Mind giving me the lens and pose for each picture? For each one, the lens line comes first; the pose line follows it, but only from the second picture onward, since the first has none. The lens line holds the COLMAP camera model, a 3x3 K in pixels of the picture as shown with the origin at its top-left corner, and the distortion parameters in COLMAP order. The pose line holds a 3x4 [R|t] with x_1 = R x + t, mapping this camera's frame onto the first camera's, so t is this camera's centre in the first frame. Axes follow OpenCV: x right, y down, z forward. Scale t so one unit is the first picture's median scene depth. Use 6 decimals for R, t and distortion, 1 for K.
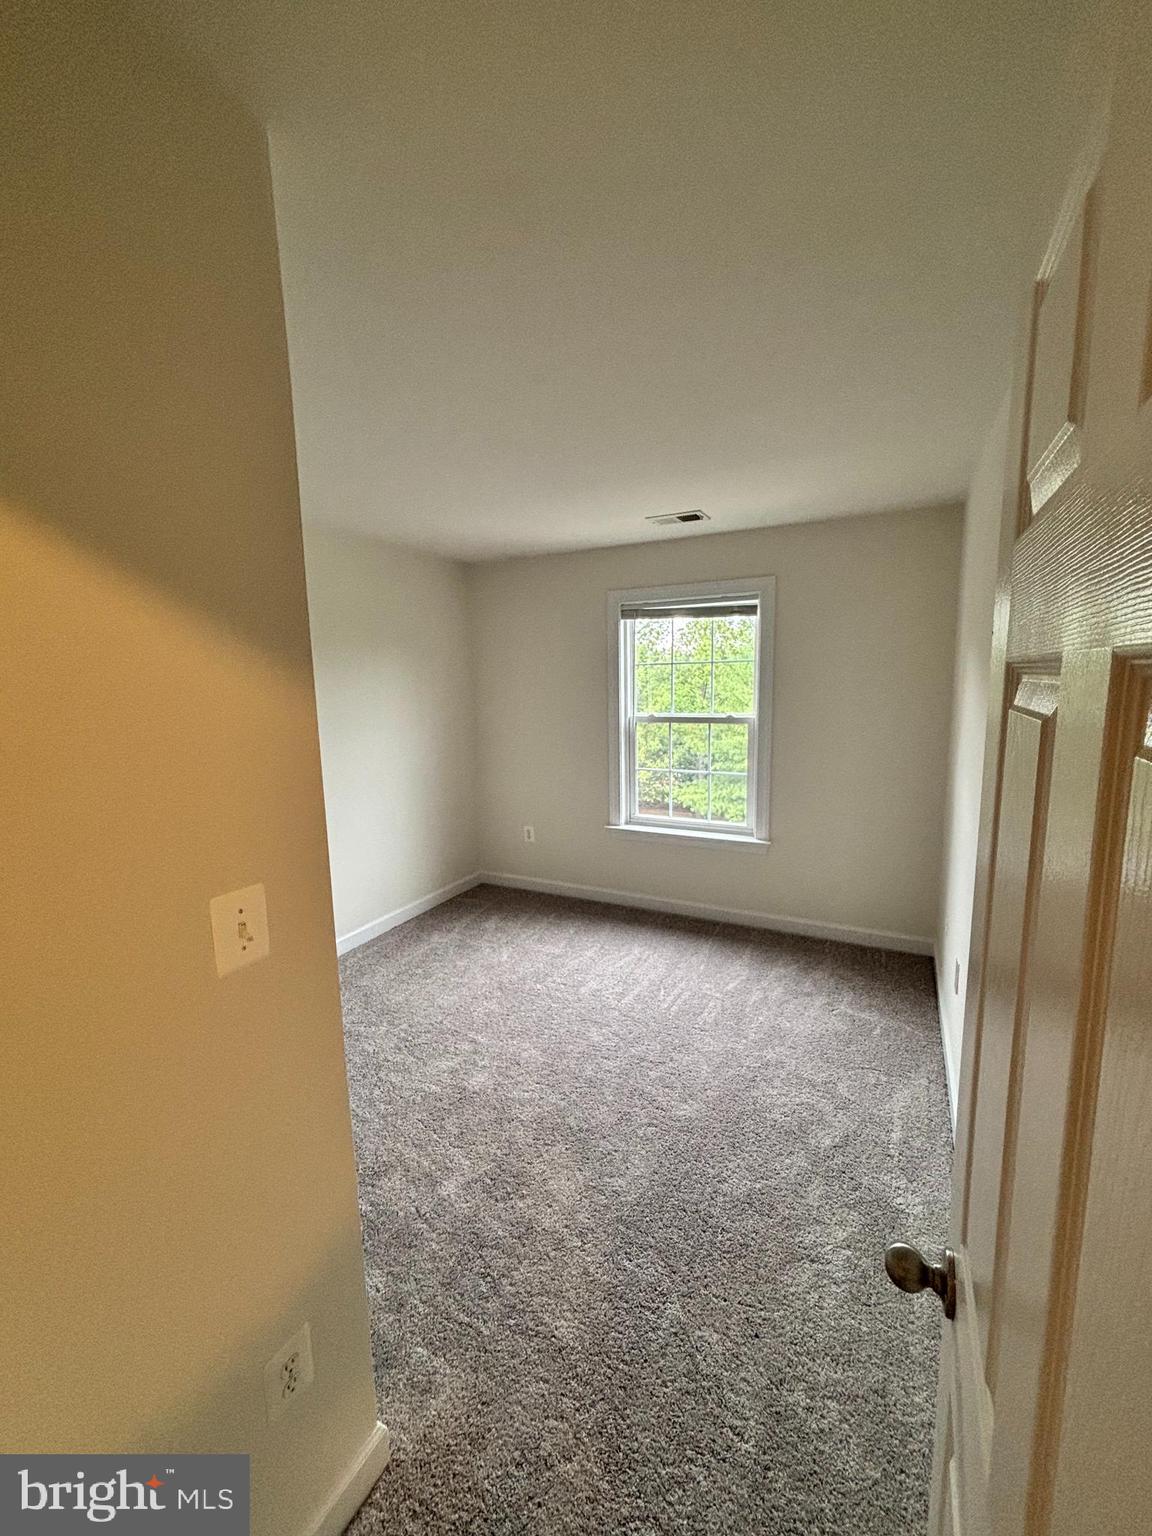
lens RADIAL K [[623.0, 0, 586.2], [0, 623.0, 768.1], [0, 0, 1]] dist [-0.001283, -0.000226]
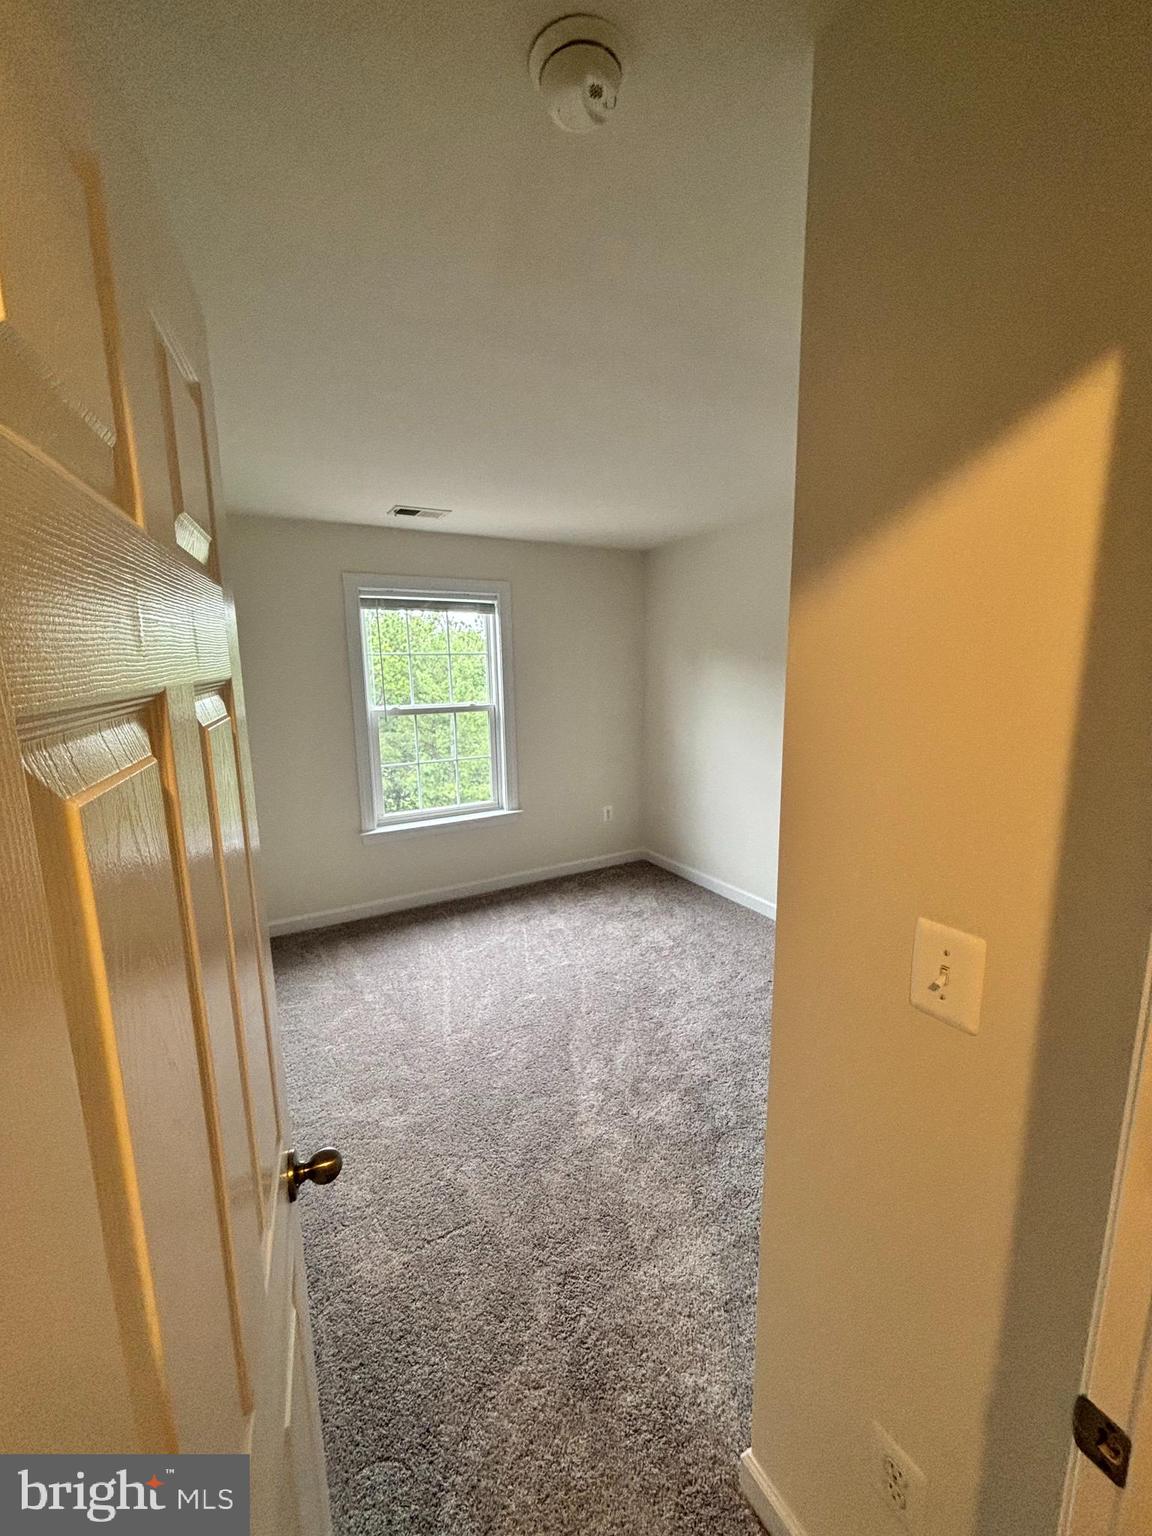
lens RADIAL K [[606.6, 0, 576.0], [0, 606.6, 762.4], [0, 0, 1]] dist [-0.000457, -0.000046]
pose [[0.542354, -0.127988, 0.830344, -0.557206], [0.126347, 0.989513, 0.069996, -0.034187], [-0.830595, 0.066949, 0.552837, 0.267439]]
